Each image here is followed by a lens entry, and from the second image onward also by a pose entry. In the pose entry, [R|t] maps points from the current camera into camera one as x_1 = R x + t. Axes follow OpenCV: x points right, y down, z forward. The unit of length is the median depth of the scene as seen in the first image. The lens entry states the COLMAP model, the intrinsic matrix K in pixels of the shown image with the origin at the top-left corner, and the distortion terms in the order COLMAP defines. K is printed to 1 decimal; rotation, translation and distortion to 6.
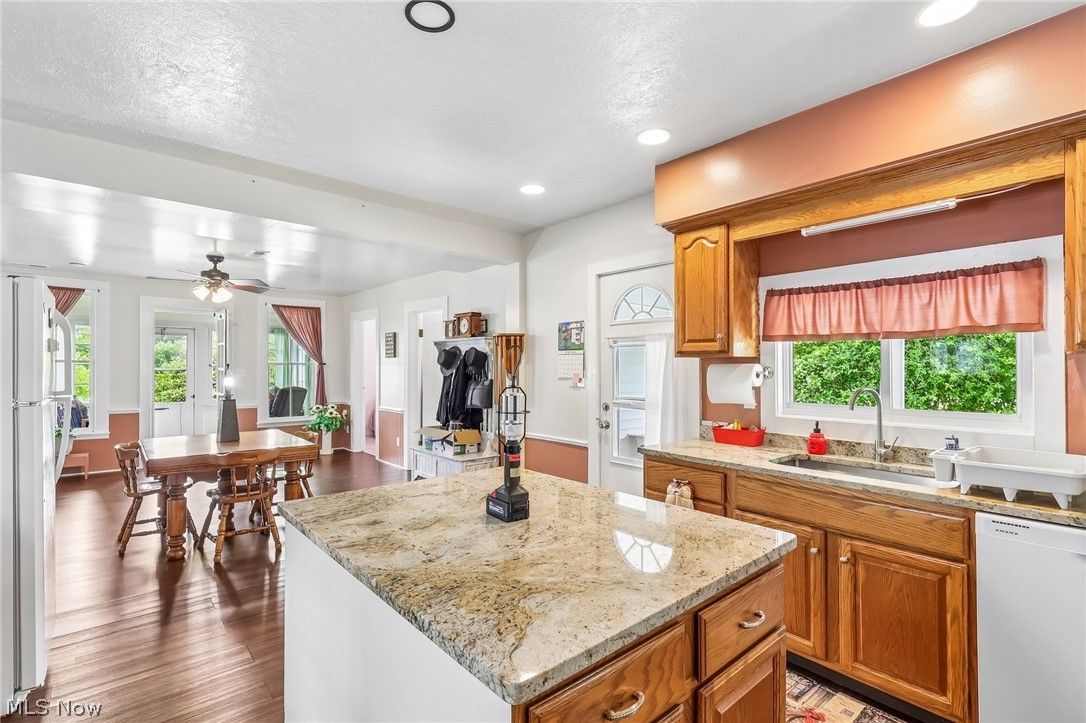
lens RADIAL K [[494.0, 0, 523.0], [0, 494.0, 366.2], [0, 0, 1]] dist [-0.002232, -0.000095]
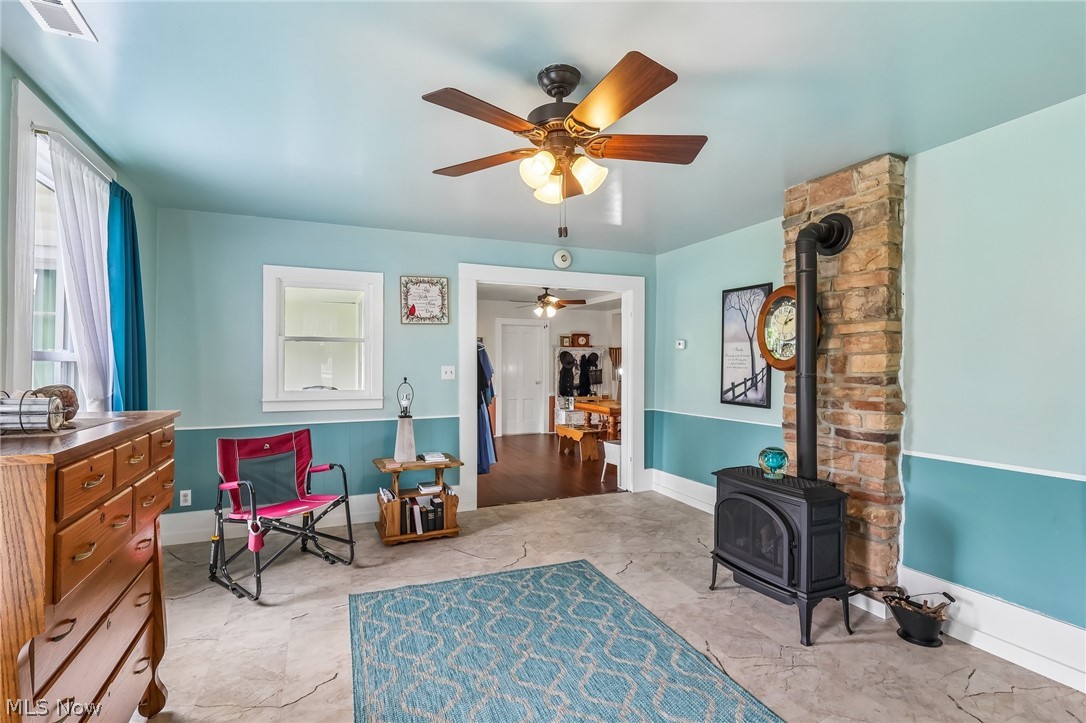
lens RADIAL K [[483.2, 0, 512.0], [0, 483.2, 362.2], [0, 0, 1]] dist [-0.001528, -0.000177]
pose [[0.370159, -0.000723, 0.928968, -1.986974], [-0.003118, 0.999993, 0.002021, -0.004678], [-0.928963, -0.003645, 0.370154, 0.589854]]
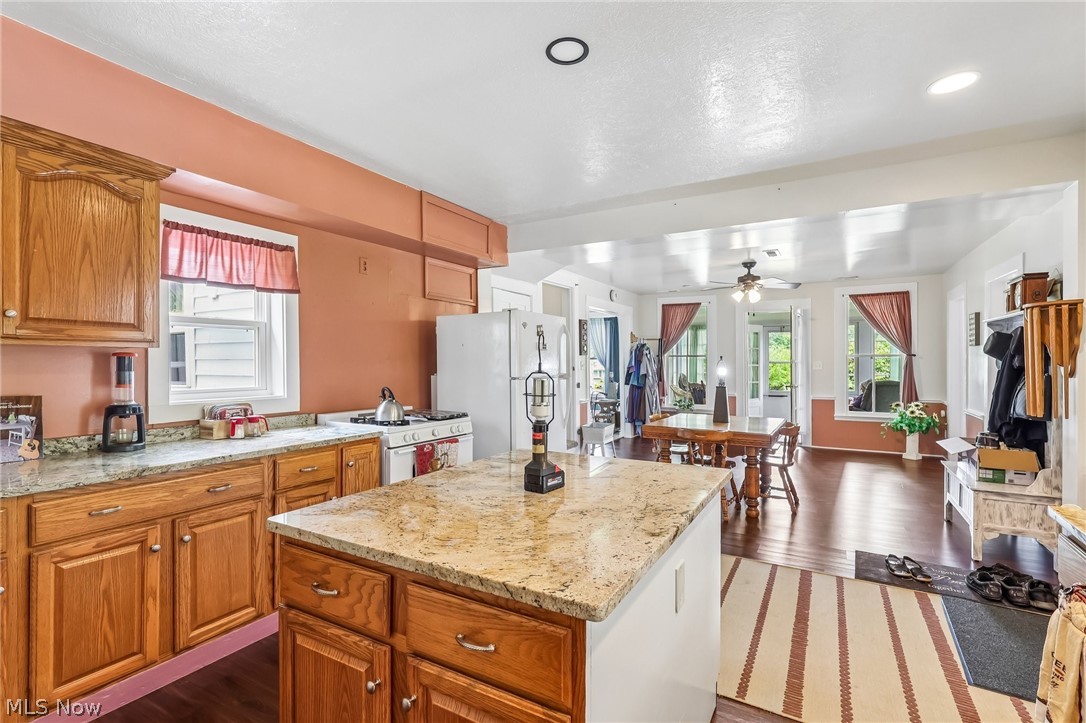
lens RADIAL K [[489.8, 0, 561.0], [0, 489.8, 365.6], [0, 0, 1]] dist [-0.001182, 0.000079]
pose [[0.365480, 0.005001, -0.930806, 0.277043], [0.006054, 0.999952, 0.007749, 0.005368], [0.930799, -0.008467, 0.365432, 0.175690]]
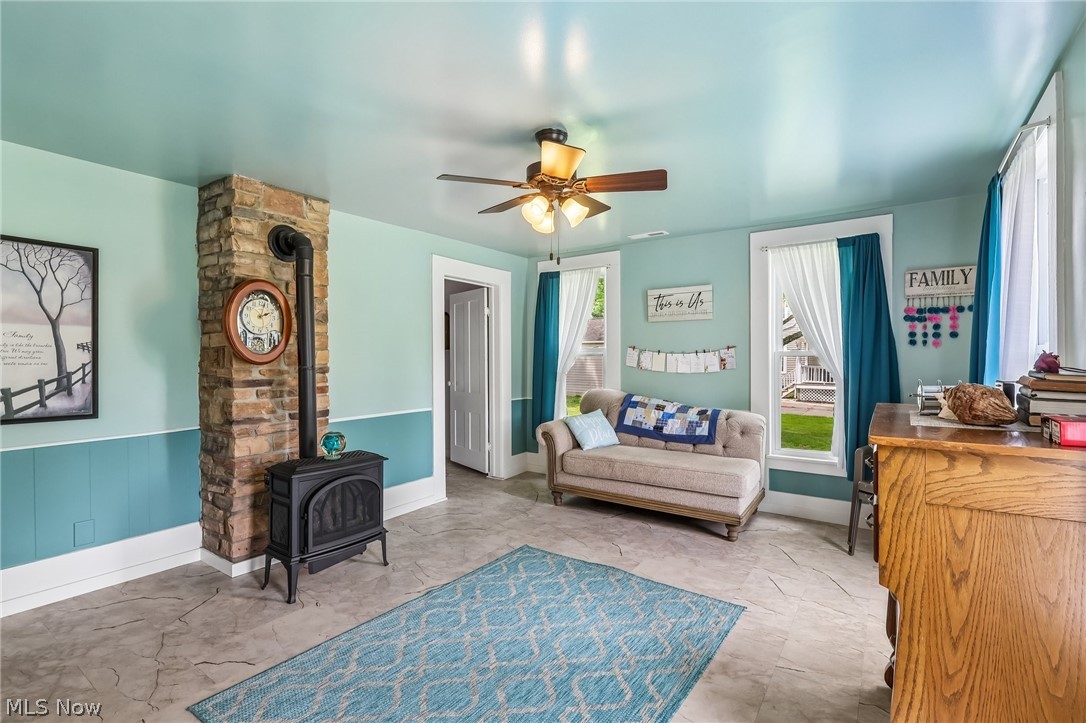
lens RADIAL K [[505.7, 0, 549.5], [0, 505.7, 363.3], [0, 0, 1]] dist [0.000472, -0.000180]
pose [[-0.976936, -0.002320, -0.213519, -1.524384], [-0.004281, 0.999953, 0.008722, -0.002961], [0.213488, 0.009434, -0.976900, 1.178307]]
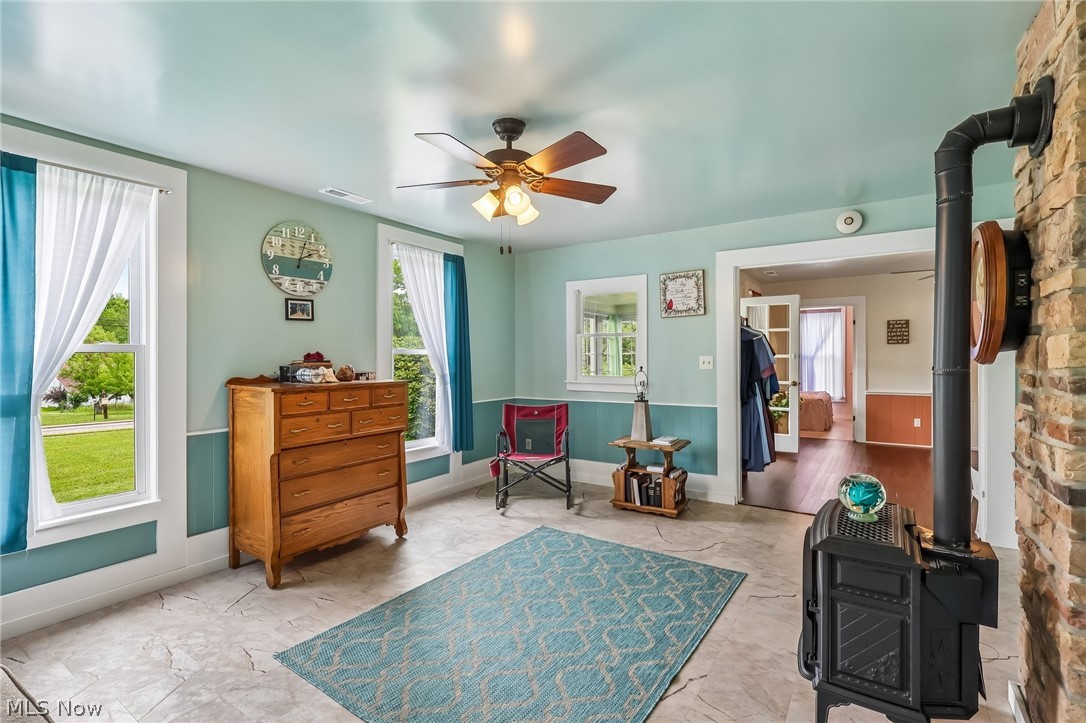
lens RADIAL K [[485.7, 0, 561.0], [0, 485.7, 356.7], [0, 0, 1]] dist [-0.000139, 0.000083]
pose [[0.965688, -0.010784, 0.259480, -1.705734], [0.008577, 0.999917, 0.009635, -0.005571], [-0.259563, -0.007078, 0.965700, 0.231474]]
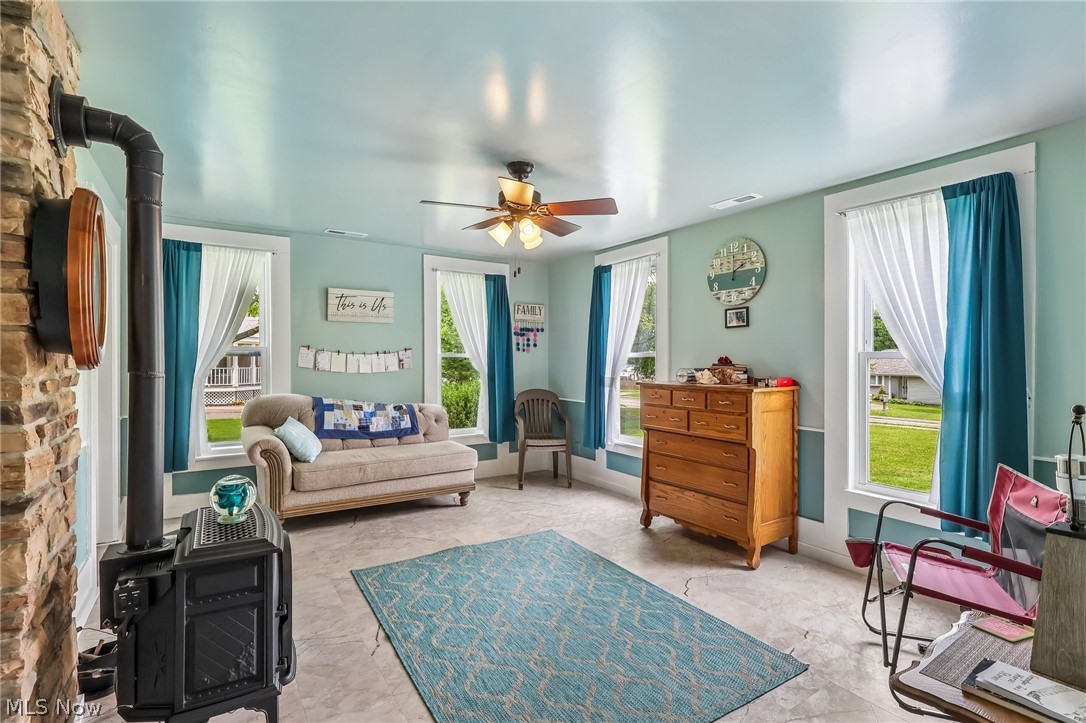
lens RADIAL K [[511.8, 0, 530.2], [0, 511.8, 364.1], [0, 0, 1]] dist [-0.001170, 0.000216]
pose [[-0.167108, 0.002123, -0.985936, -1.060553], [-0.002561, 0.999993, 0.002587, 0.001538], [0.985935, 0.002957, -0.167101, 0.802329]]
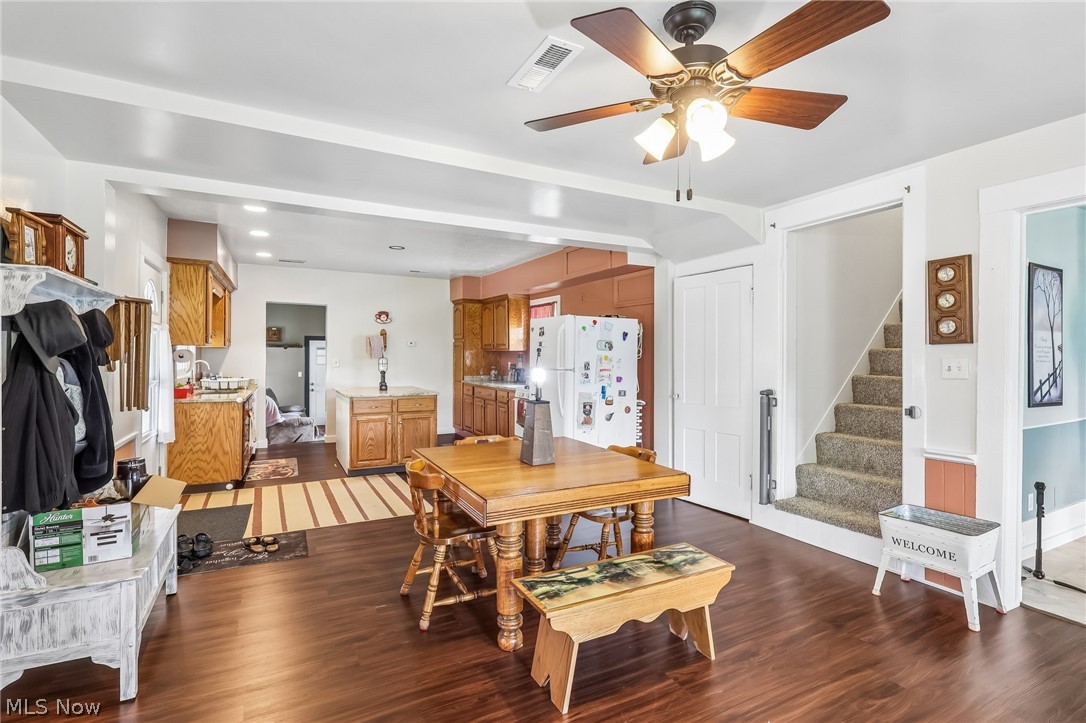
lens RADIAL K [[483.2, 0, 512.0], [0, 483.2, 362.2], [0, 0, 1]] dist [-0.001528, -0.000177]
pose [[-0.973267, -0.010471, 0.229438, -0.602327], [-0.007740, 0.999888, 0.012800, 0.005097], [-0.229547, 0.010682, -0.973239, 1.378815]]
